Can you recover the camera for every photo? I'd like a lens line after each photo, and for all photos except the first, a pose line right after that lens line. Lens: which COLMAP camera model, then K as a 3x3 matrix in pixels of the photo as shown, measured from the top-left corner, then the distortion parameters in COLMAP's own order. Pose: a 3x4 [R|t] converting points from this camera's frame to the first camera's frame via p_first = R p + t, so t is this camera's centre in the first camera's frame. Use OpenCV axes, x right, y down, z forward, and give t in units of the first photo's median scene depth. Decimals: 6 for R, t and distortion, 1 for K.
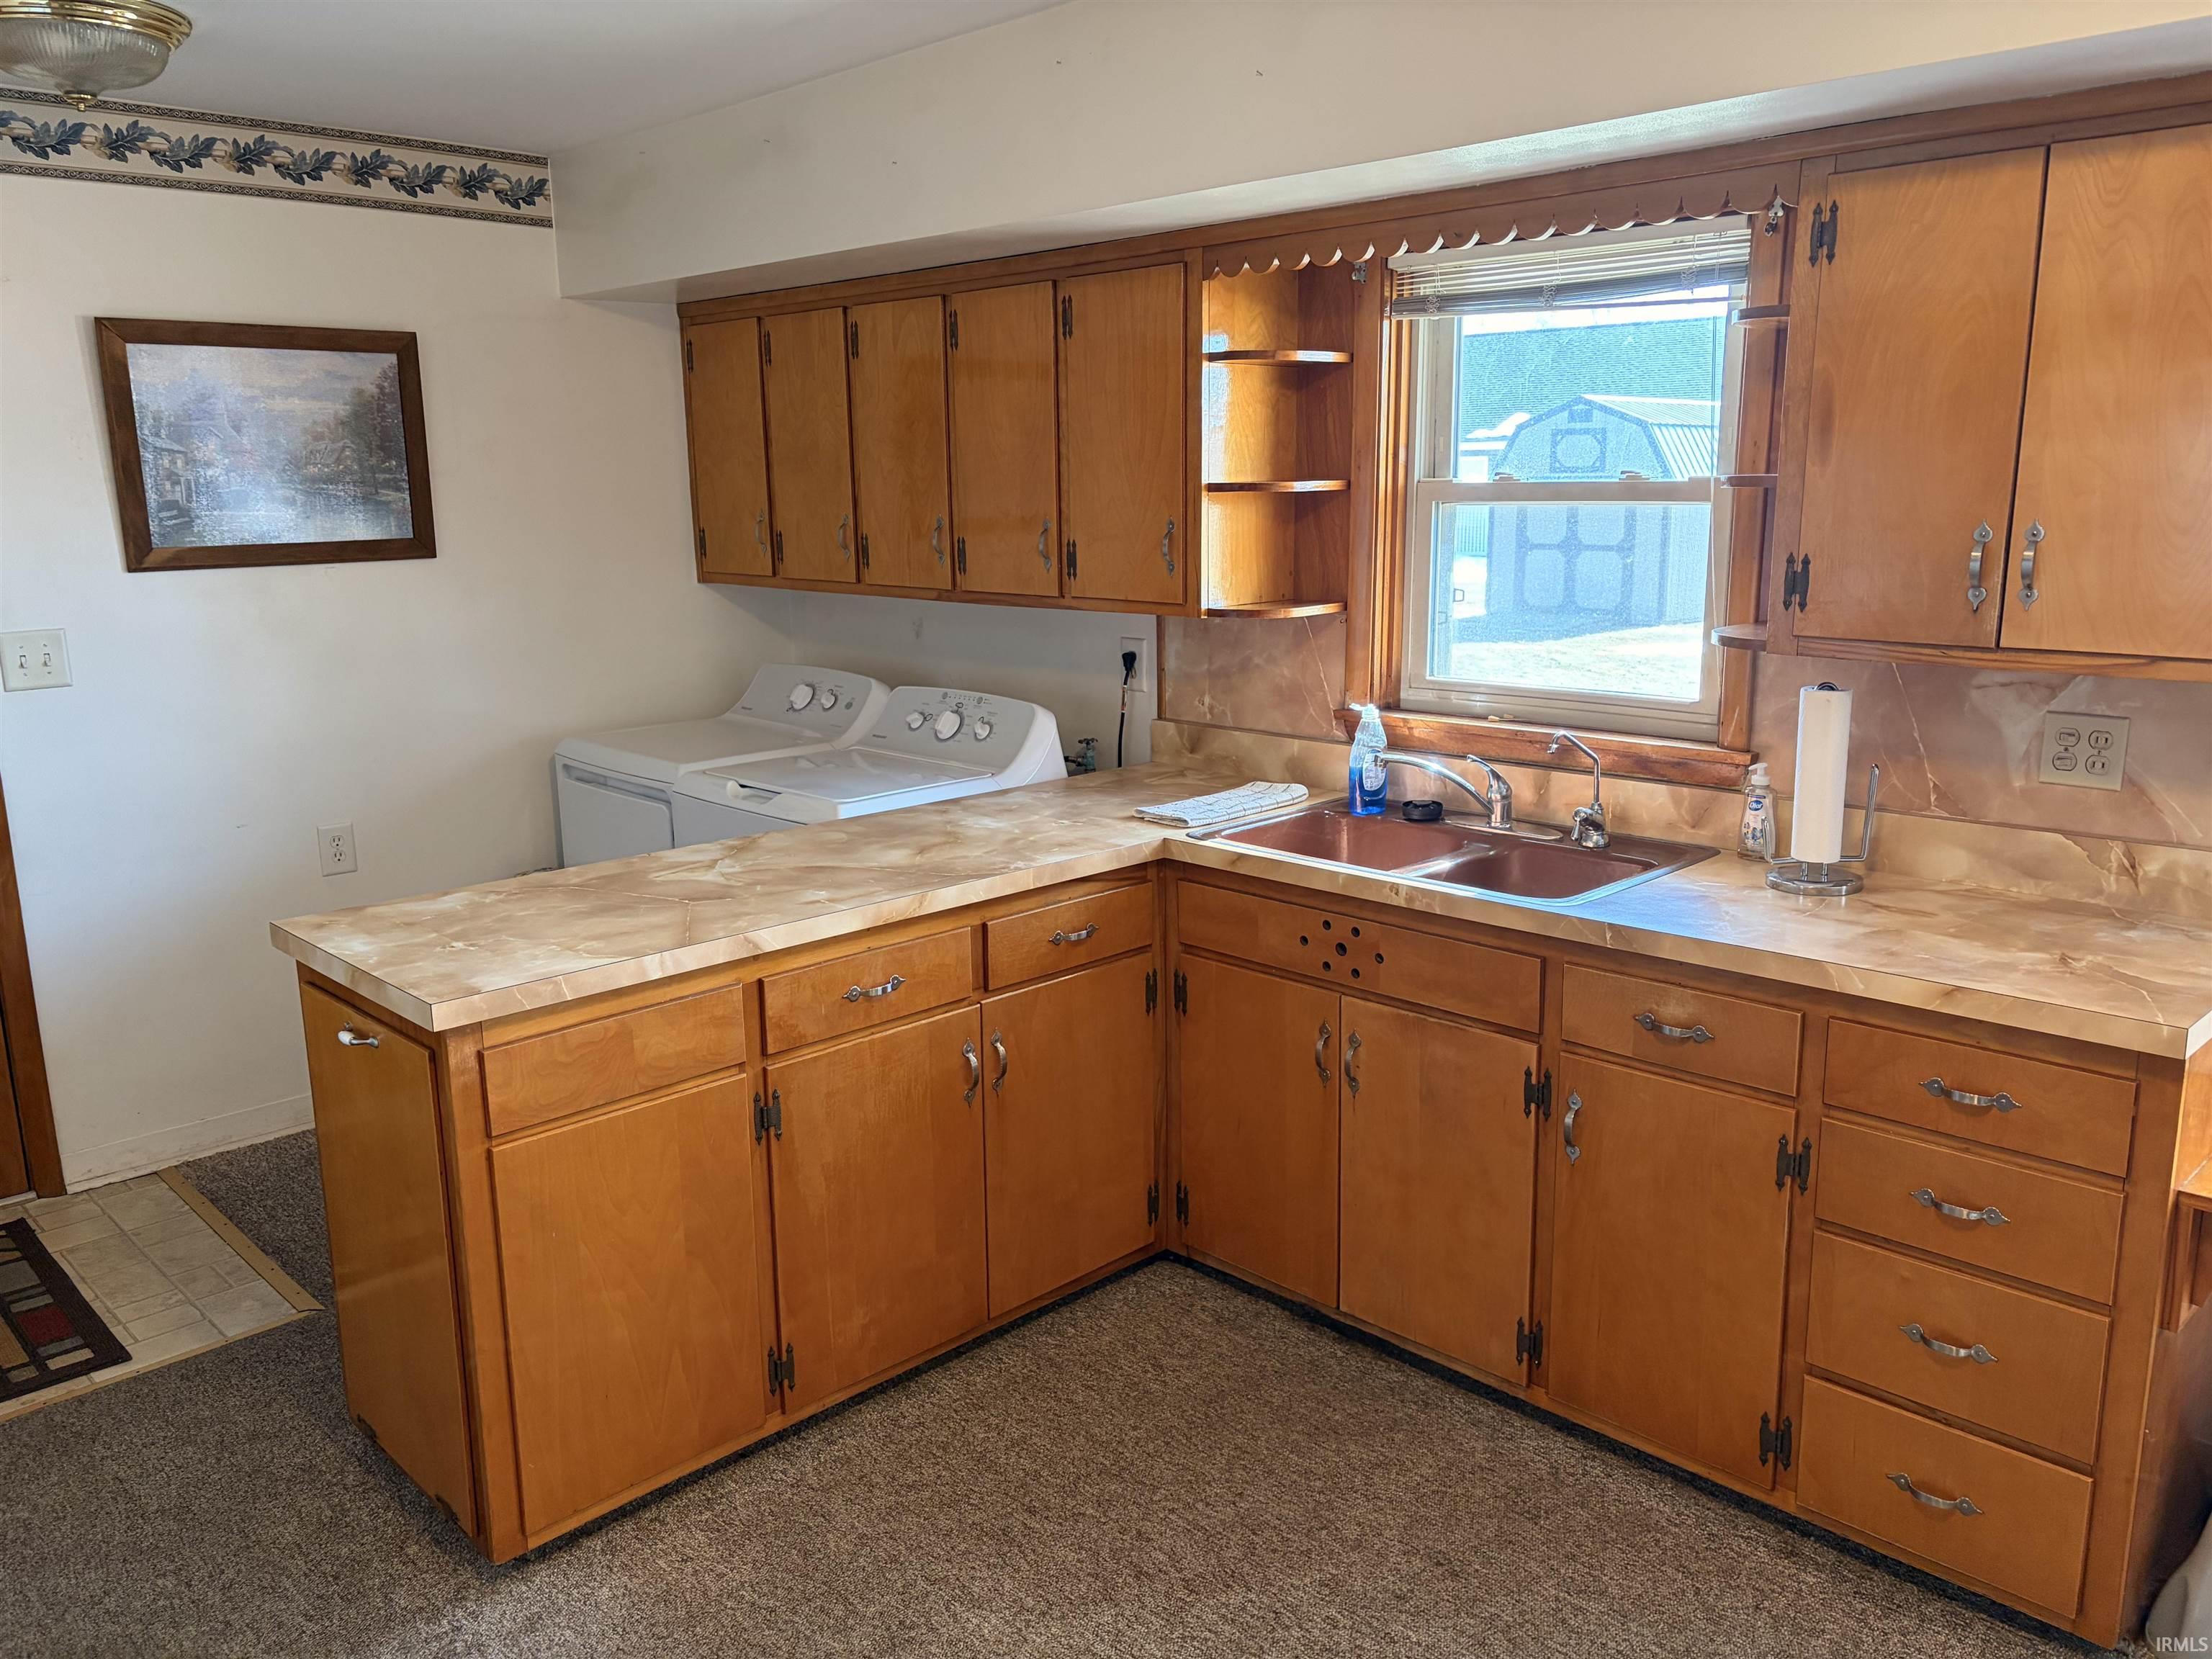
lens RADIAL K [[1668.0, 0, 1102.6], [0, 1668.0, 830.0], [0, 0, 1]] dist [0.023620, -0.038331]
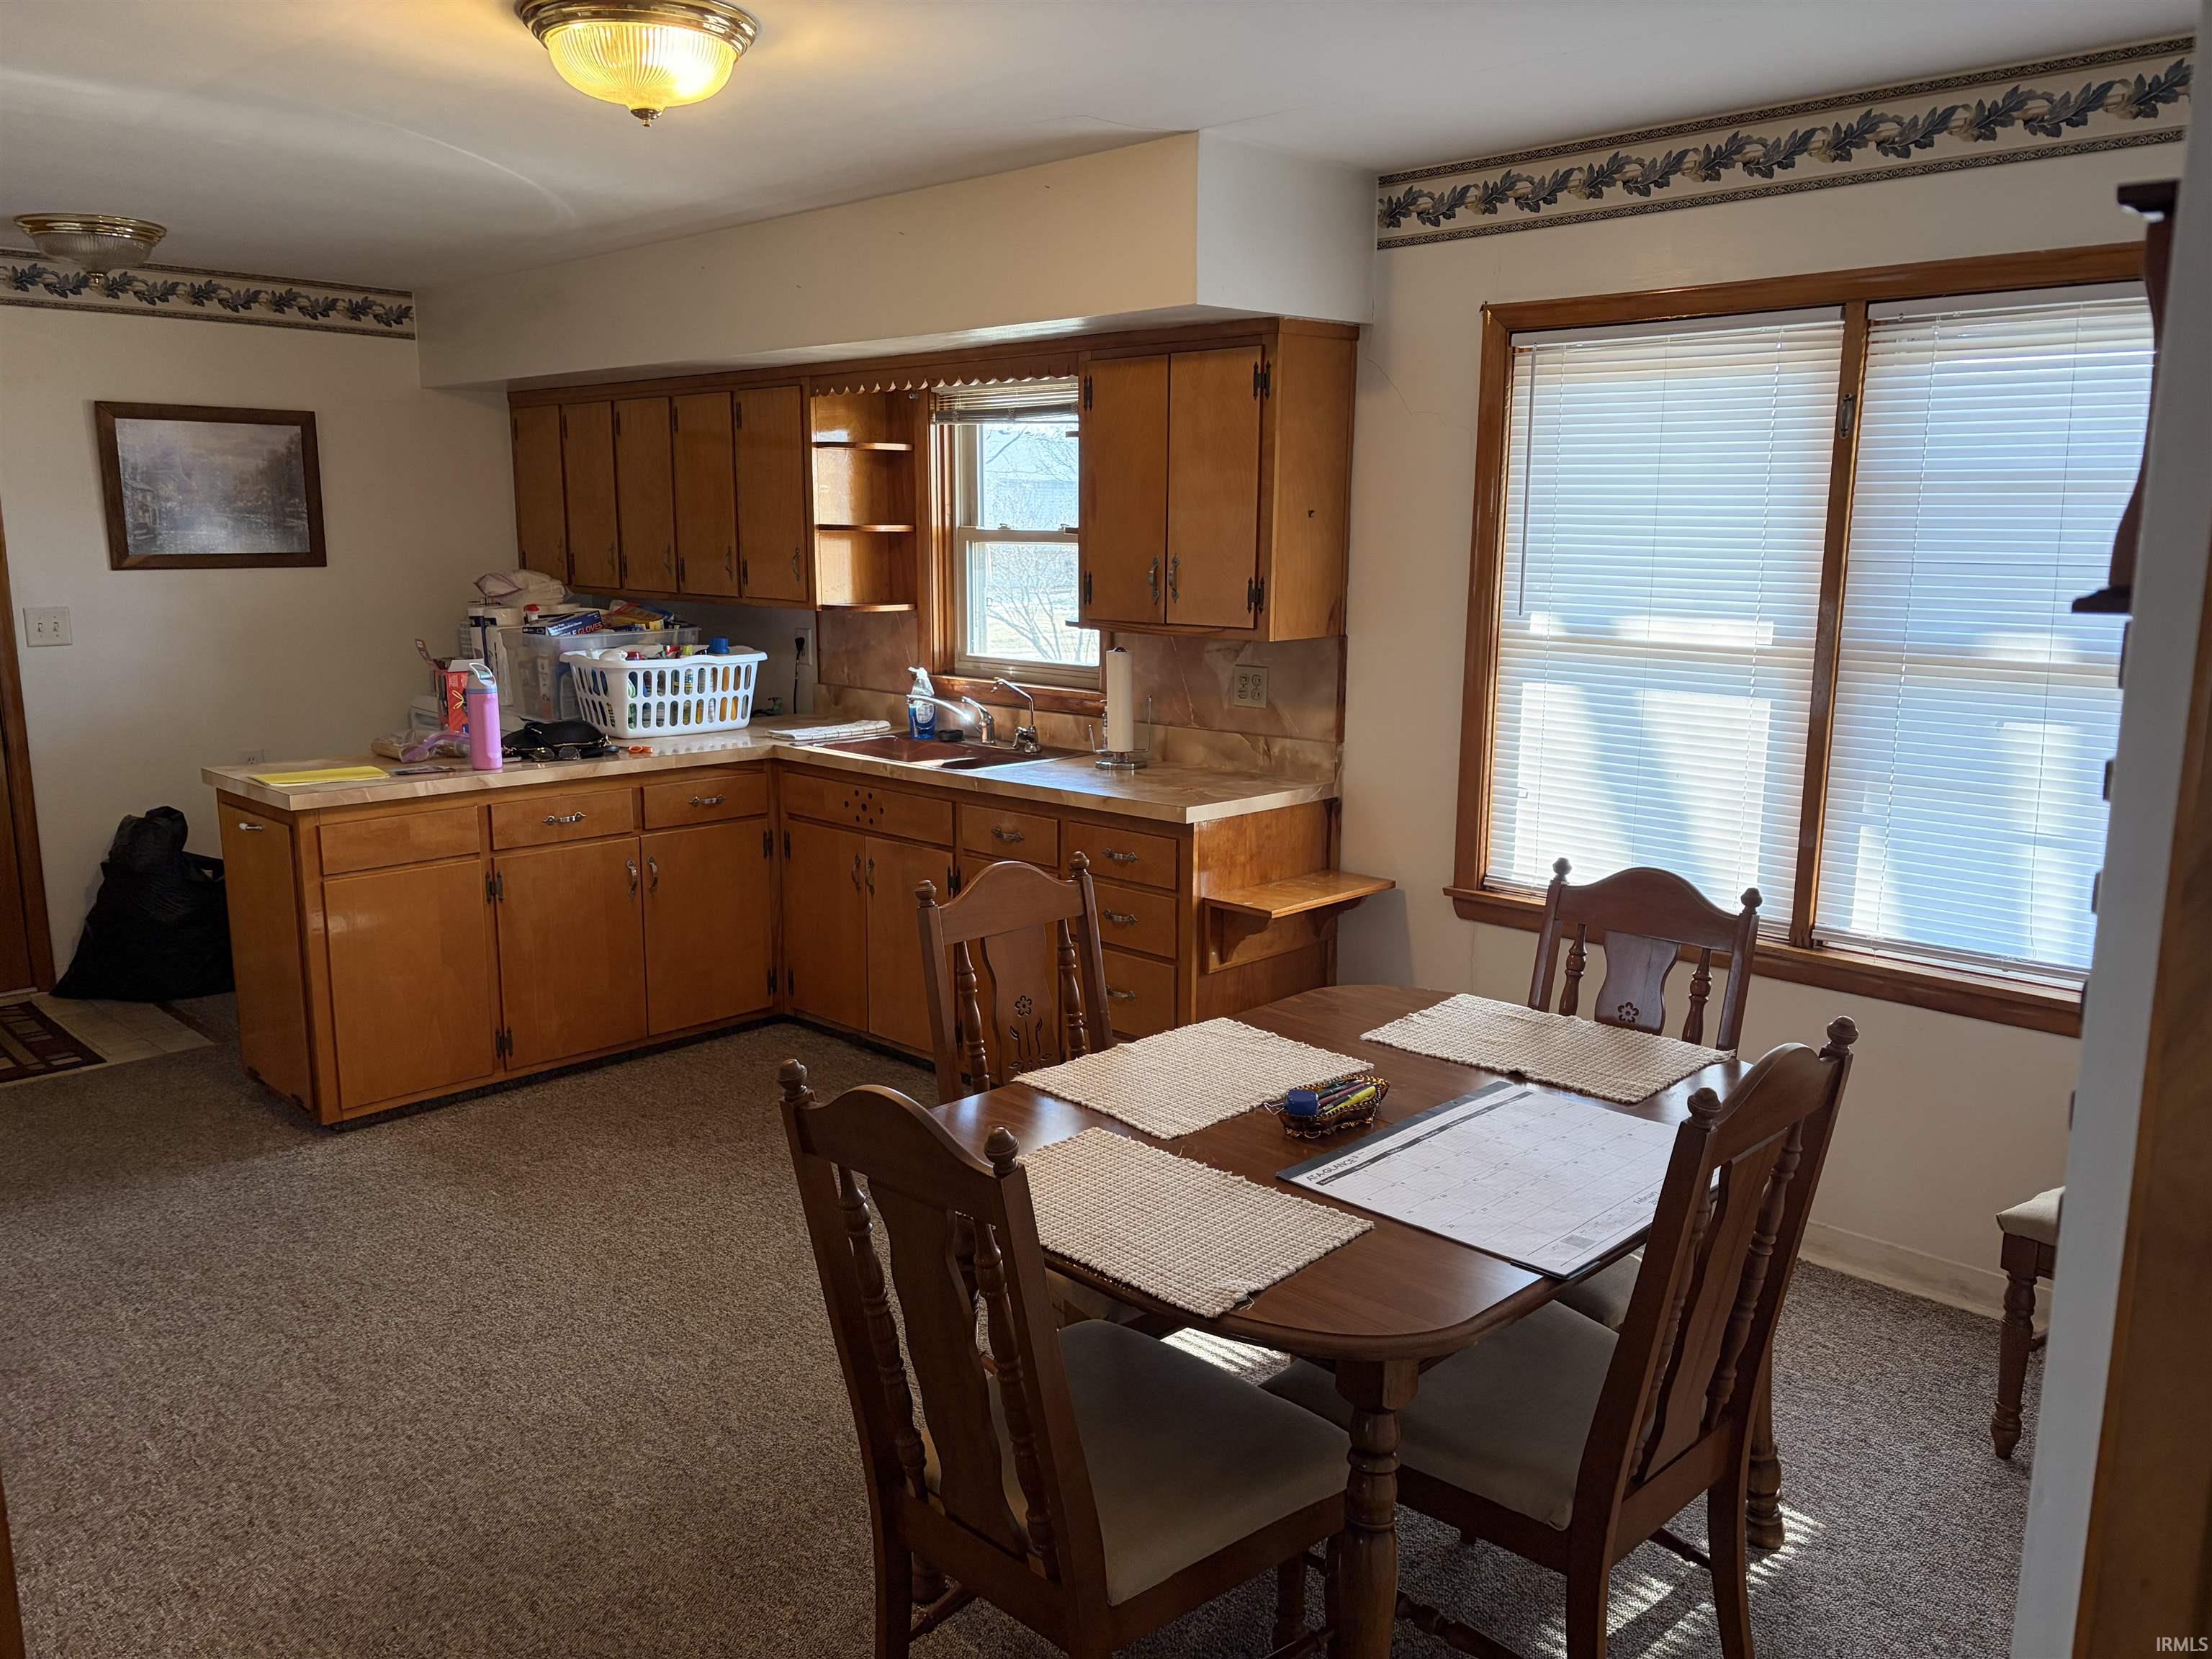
lens RADIAL K [[1668.0, 0, 1111.6], [0, 1668.0, 836.6], [0, 0, 1]] dist [0.023620, -0.038331]
pose [[0.999355, 0.014096, 0.033021, 0.296759], [-0.013392, 0.999681, -0.021420, 0.117113], [-0.033312, 0.020964, 0.999225, -0.583129]]
